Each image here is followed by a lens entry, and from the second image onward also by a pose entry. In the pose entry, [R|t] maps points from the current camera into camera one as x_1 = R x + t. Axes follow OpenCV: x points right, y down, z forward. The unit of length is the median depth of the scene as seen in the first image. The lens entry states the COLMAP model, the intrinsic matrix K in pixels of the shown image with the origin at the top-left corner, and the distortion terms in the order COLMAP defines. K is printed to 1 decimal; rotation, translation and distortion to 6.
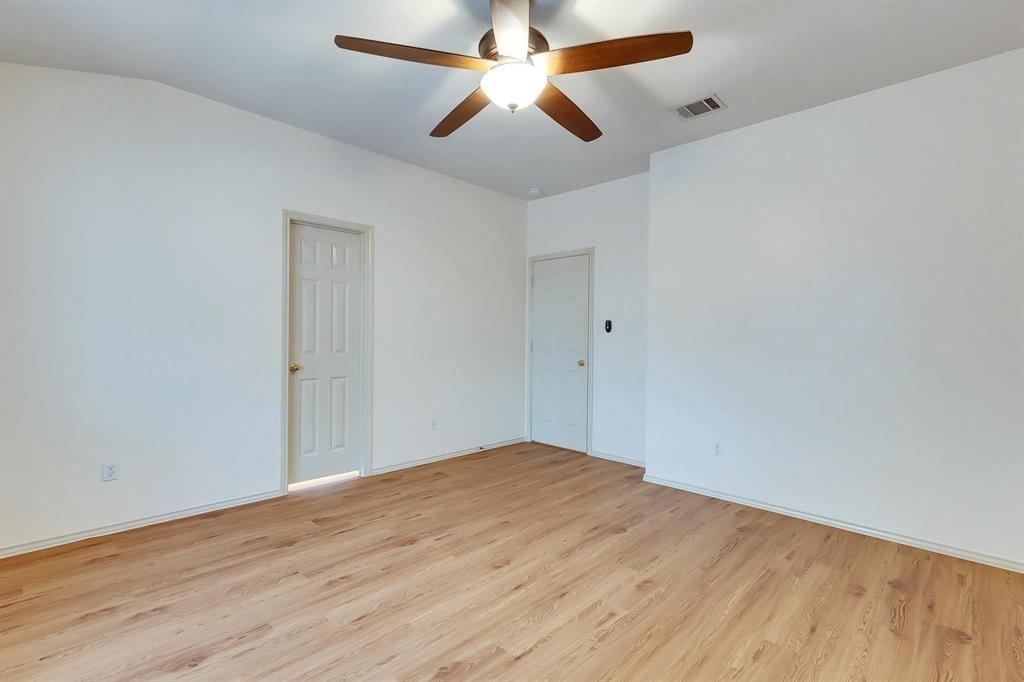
lens RADIAL K [[458.8, 0, 512.0], [0, 458.8, 341.0], [0, 0, 1]] dist [0.002781, 0.000499]
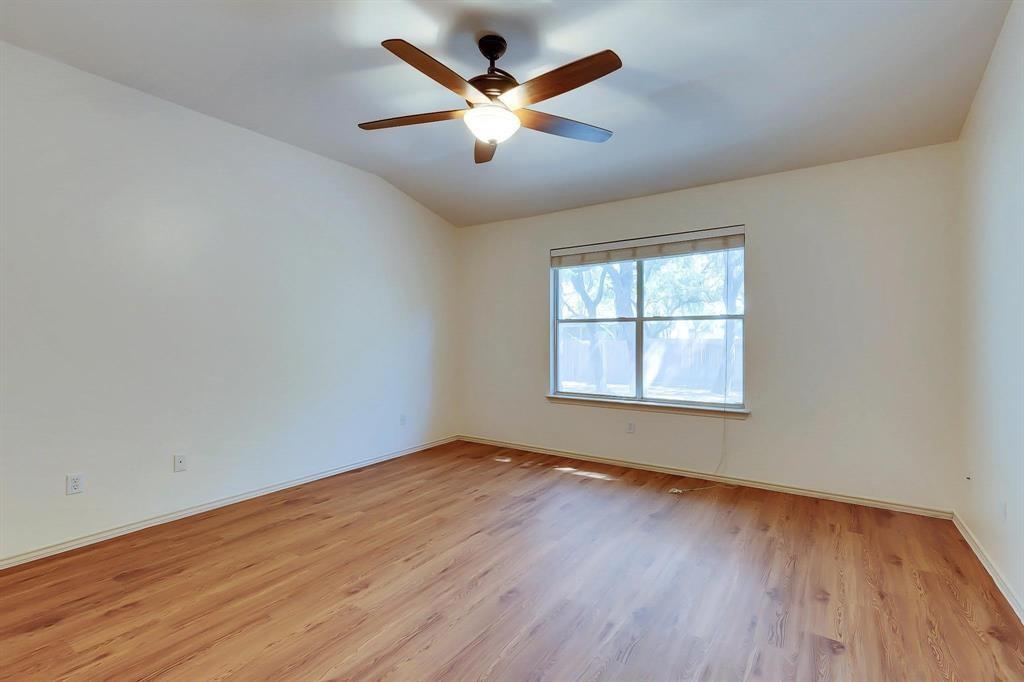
lens RADIAL K [[458.8, 0, 512.0], [0, 458.8, 341.0], [0, 0, 1]] dist [0.002781, 0.000499]
pose [[-0.985890, -0.008709, -0.167169, 0.127031], [-0.011529, 0.999807, 0.015906, -0.018391], [0.166998, 0.017609, -0.985800, 1.910609]]
